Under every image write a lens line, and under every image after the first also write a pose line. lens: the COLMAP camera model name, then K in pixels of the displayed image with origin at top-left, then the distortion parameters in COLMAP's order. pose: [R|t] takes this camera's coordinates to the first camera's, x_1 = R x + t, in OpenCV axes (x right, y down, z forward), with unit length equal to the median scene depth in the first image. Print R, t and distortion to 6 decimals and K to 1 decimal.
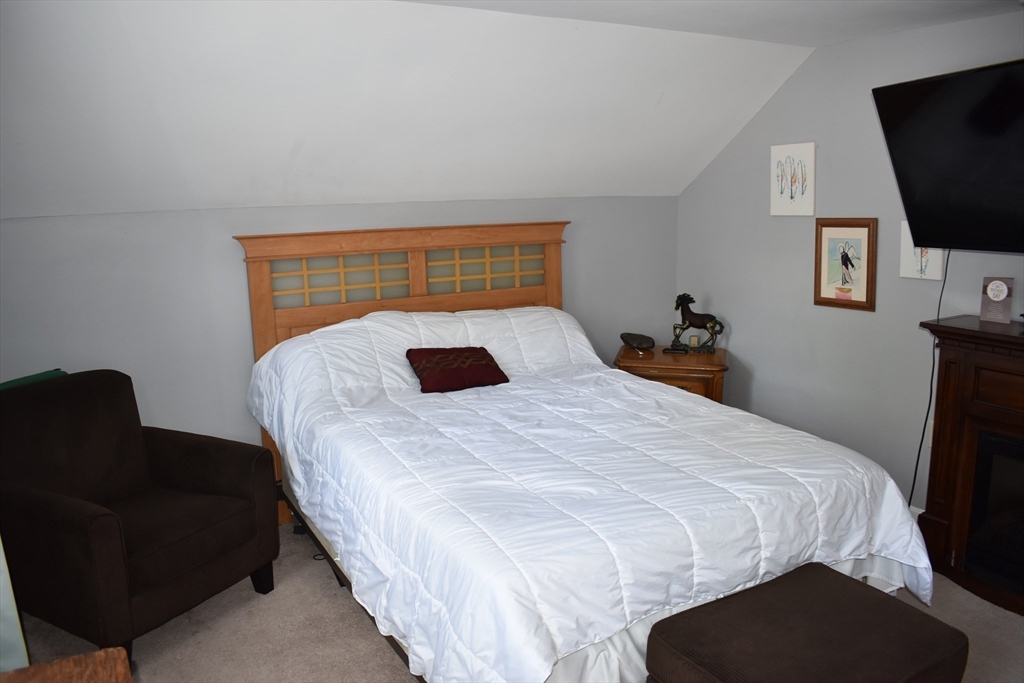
lens RADIAL K [[797.0, 0, 512.0], [0, 797.0, 341.5], [0, 0, 1]] dist [-0.096736, 0.016887]
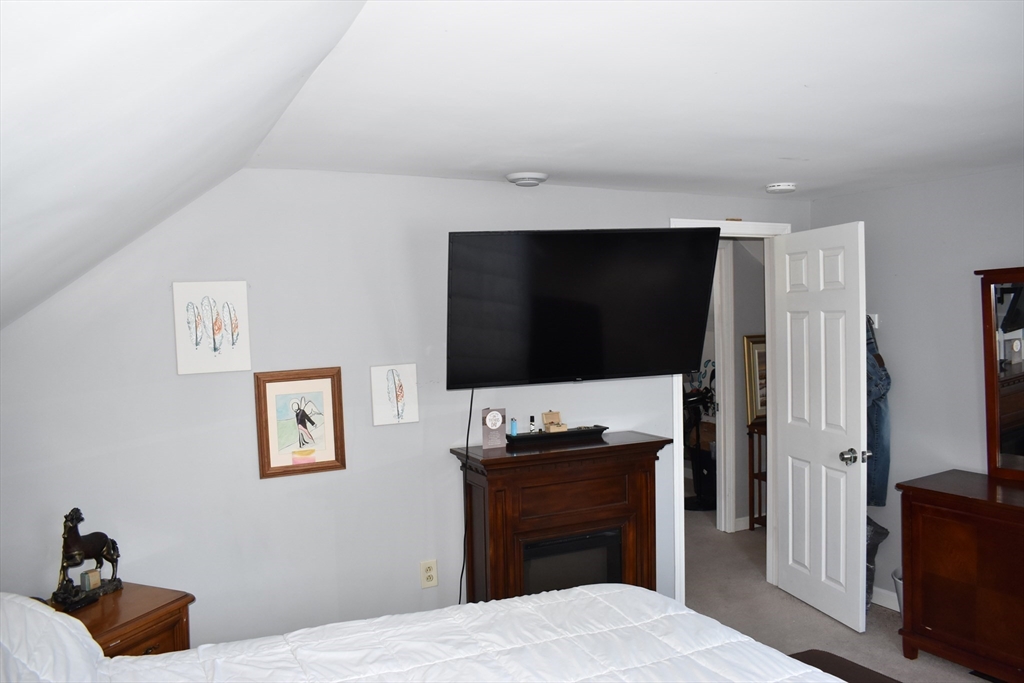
lens RADIAL K [[797.0, 0, 512.0], [0, 797.0, 341.5], [0, 0, 1]] dist [-0.096736, 0.016887]
pose [[0.048575, -0.011494, 0.998753, -0.425915], [0.204244, 0.978919, 0.001332, -0.139429], [-0.977714, 0.203925, 0.049898, 0.709588]]
